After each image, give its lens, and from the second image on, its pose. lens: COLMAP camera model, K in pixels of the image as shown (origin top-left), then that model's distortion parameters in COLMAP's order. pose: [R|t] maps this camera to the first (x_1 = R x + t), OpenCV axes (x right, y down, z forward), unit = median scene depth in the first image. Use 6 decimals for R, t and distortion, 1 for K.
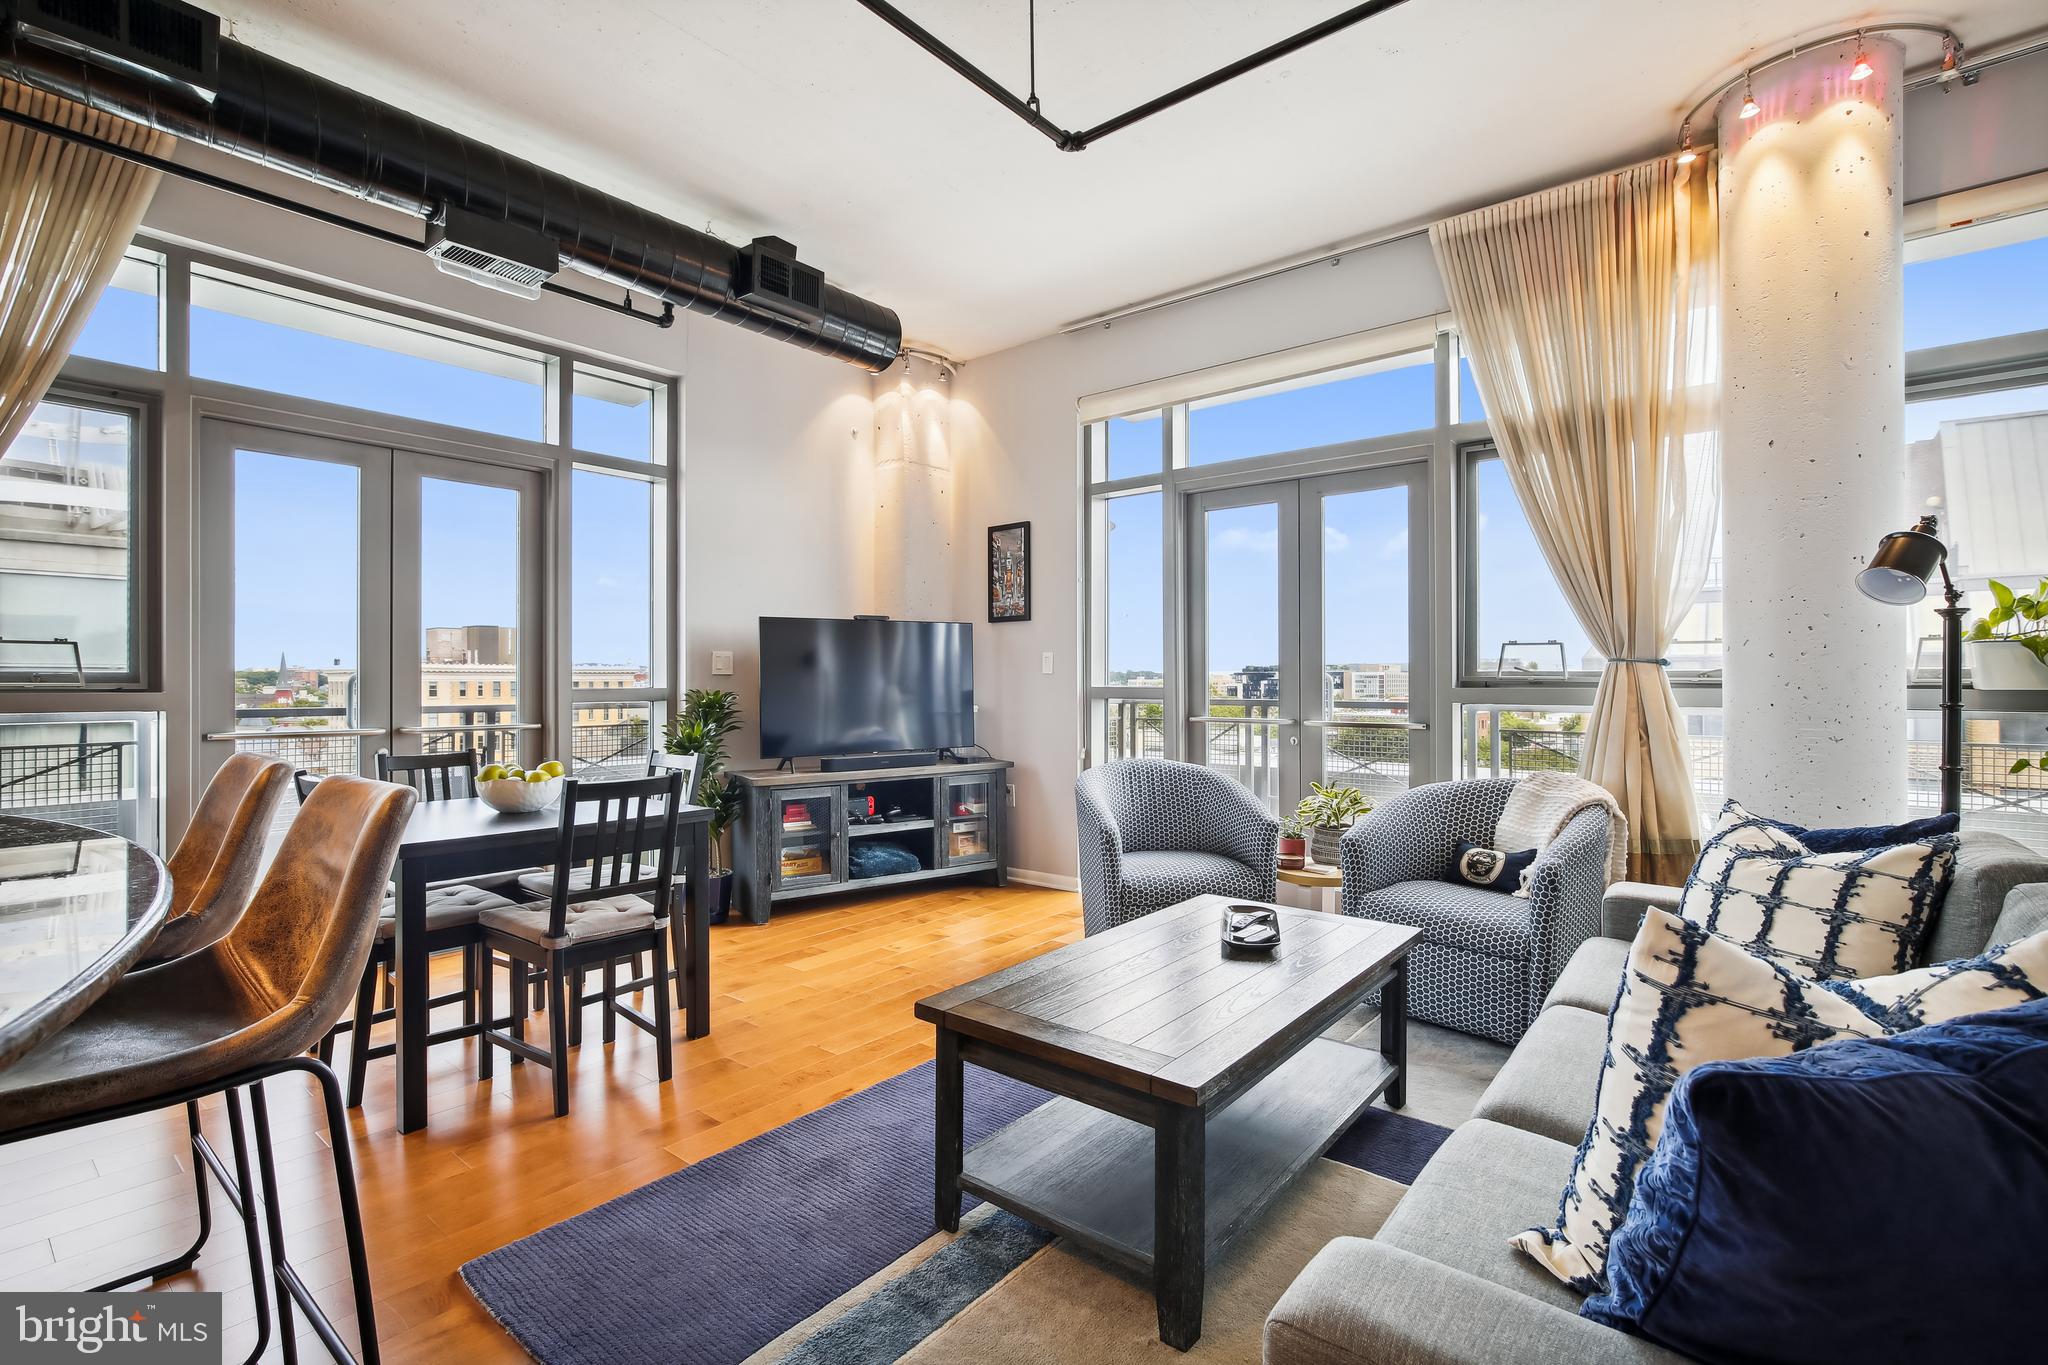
lens RADIAL K [[939.4, 0, 1035.1], [0, 939.4, 682.3], [0, 0, 1]] dist [-0.008741, 0.000791]
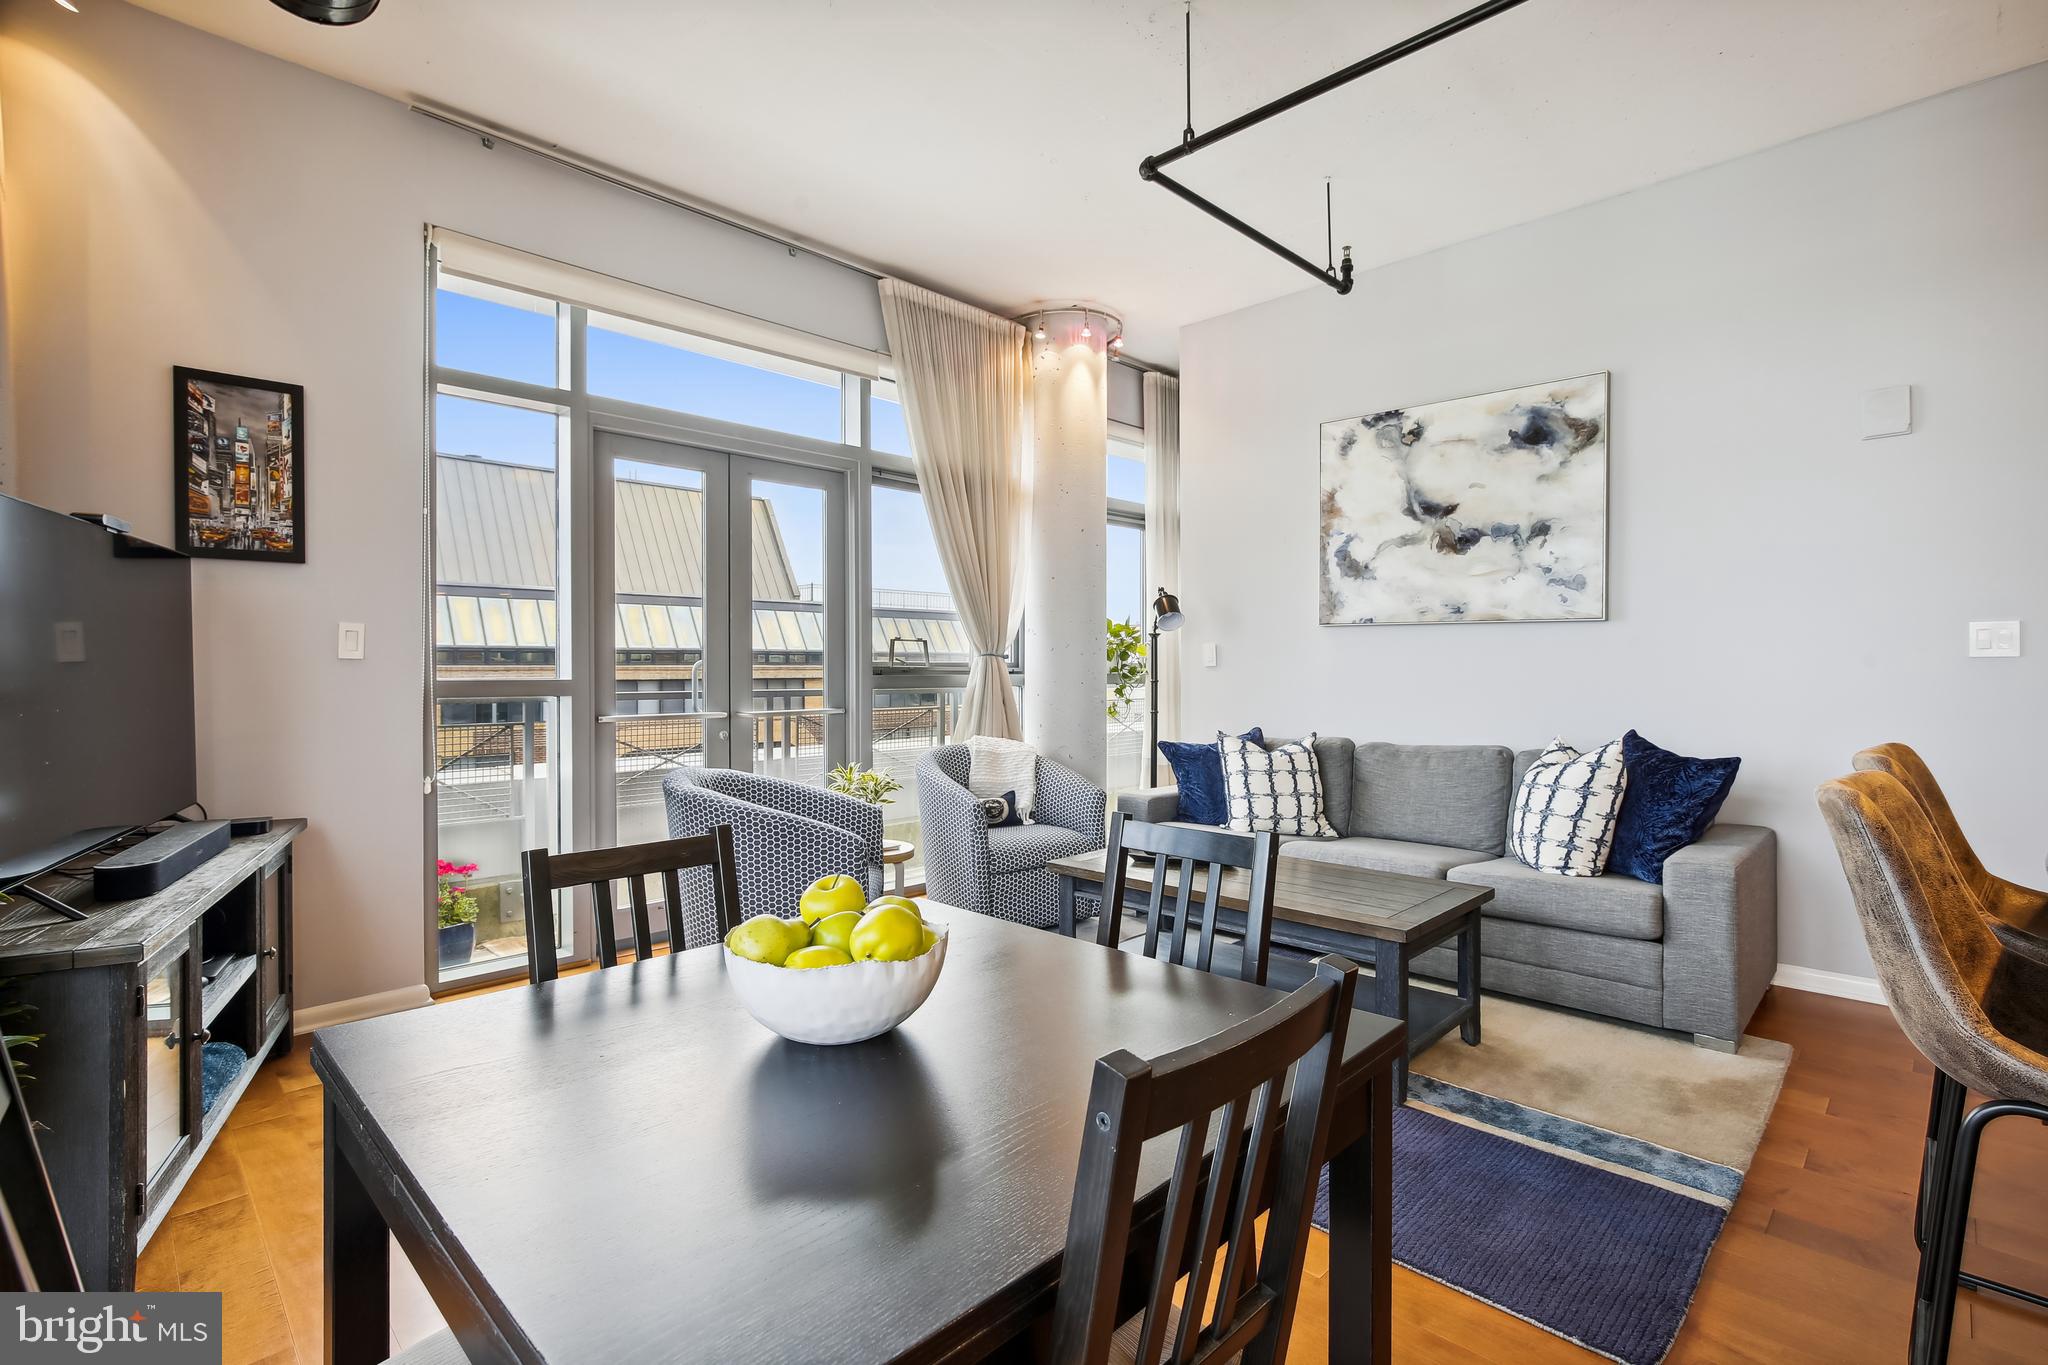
lens RADIAL K [[940.8, 0, 1039.4], [0, 940.8, 671.4], [0, 0, 1]] dist [-0.011016, -0.000348]
pose [[0.092315, -0.003003, 0.995725, -0.596977], [0.003981, 0.999989, 0.002646, -0.001529], [-0.995722, 0.003720, 0.092326, 0.585322]]
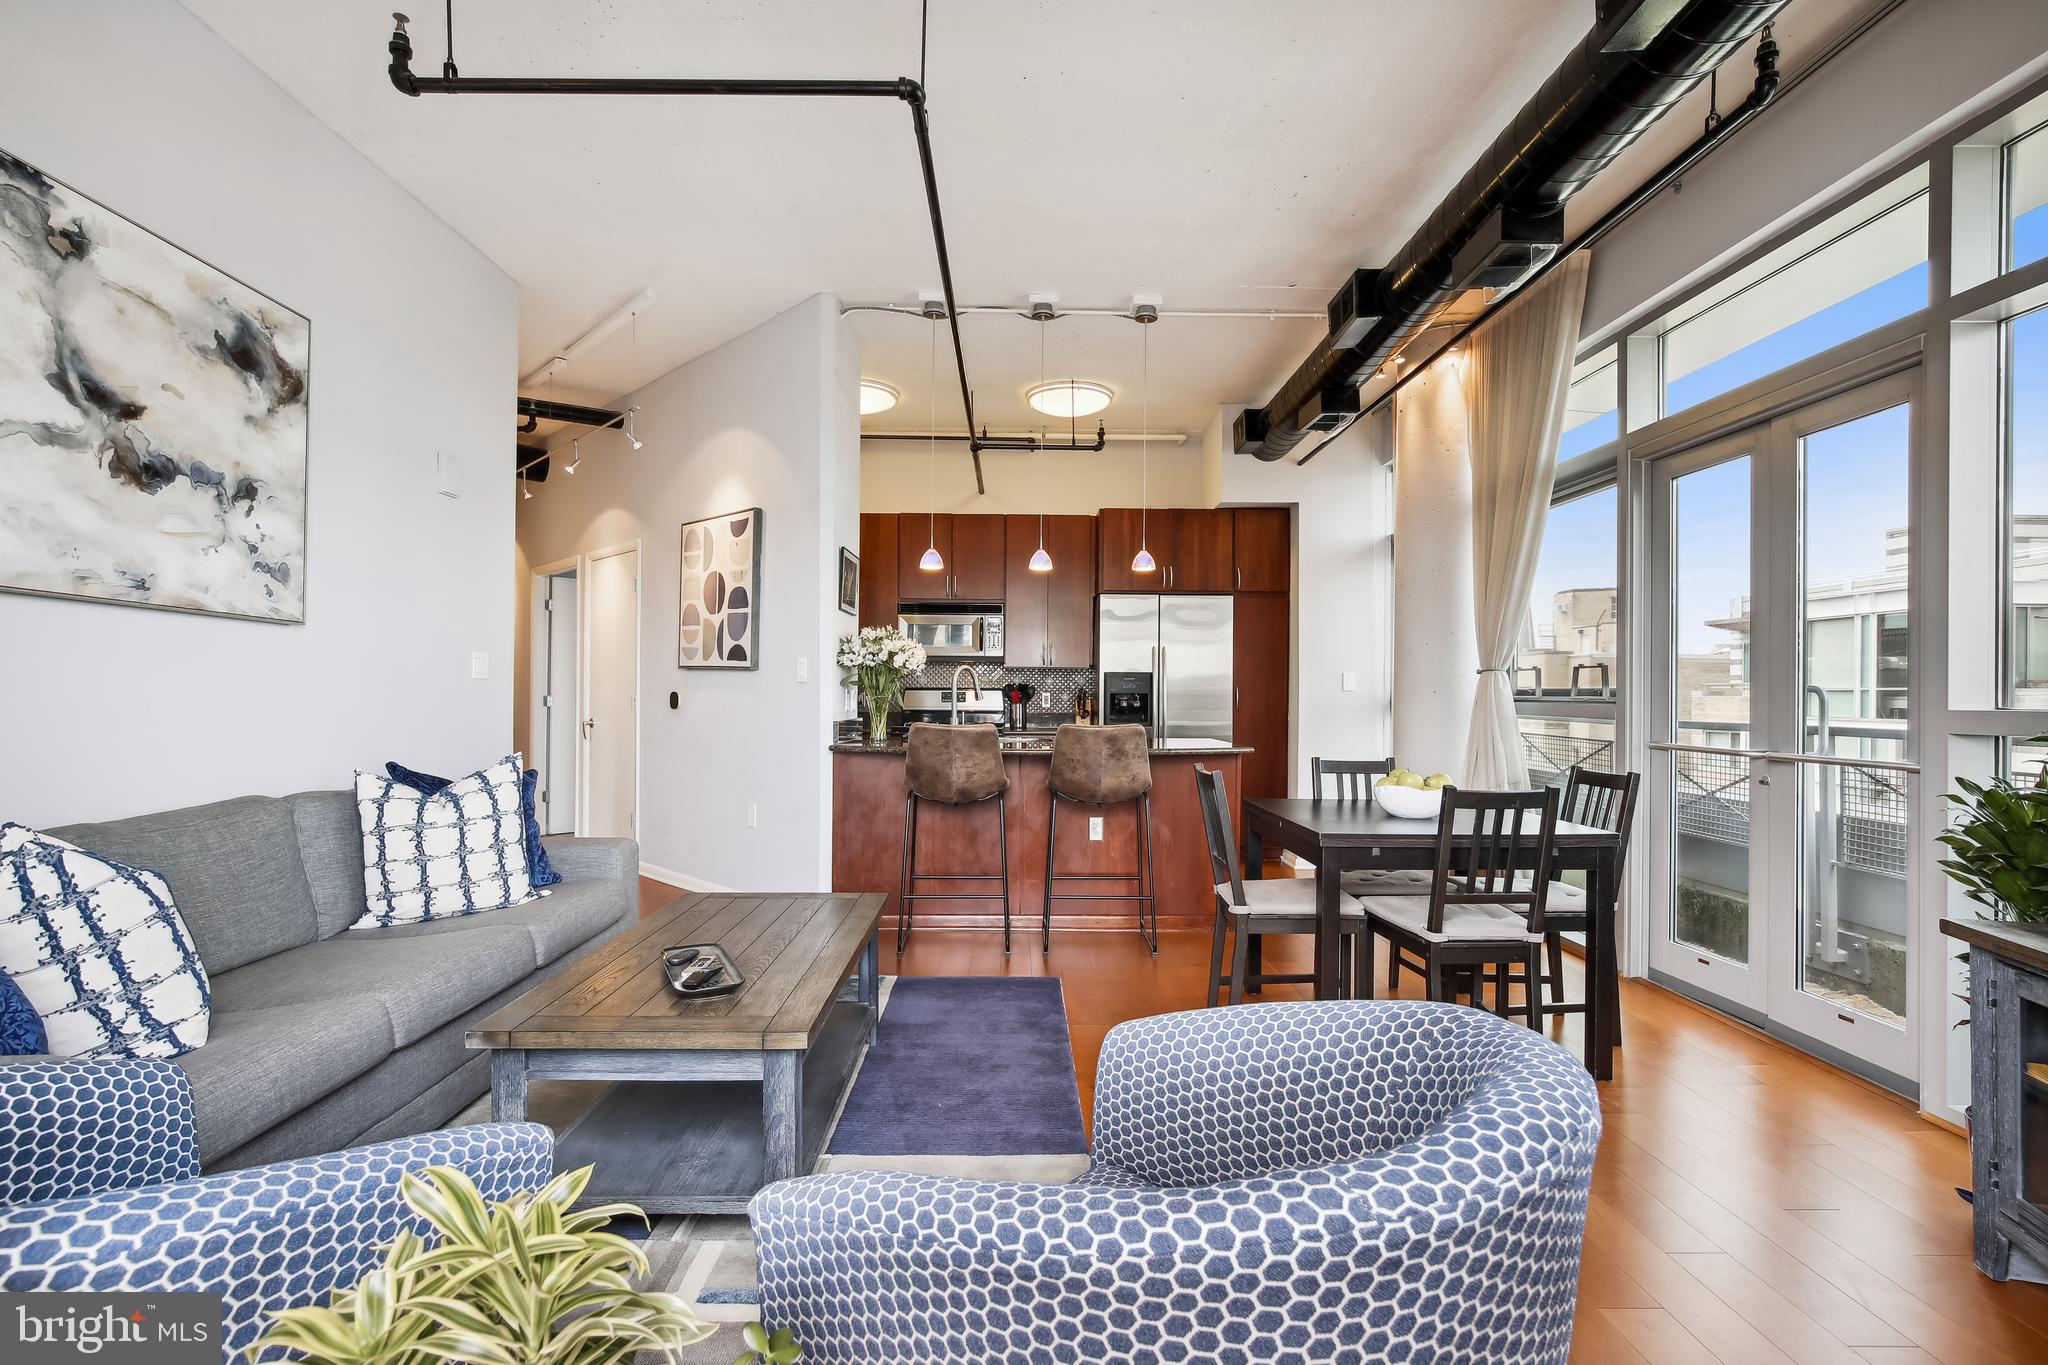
lens RADIAL K [[949.5, 0, 1016.6], [0, 949.5, 687.4], [0, 0, 1]] dist [-0.001340, 0.006862]
pose [[-0.776660, -0.010354, -0.629834, 0.301525], [-0.009356, 0.999944, -0.004902, 0.000821], [0.629850, 0.002085, -0.776714, 1.013958]]
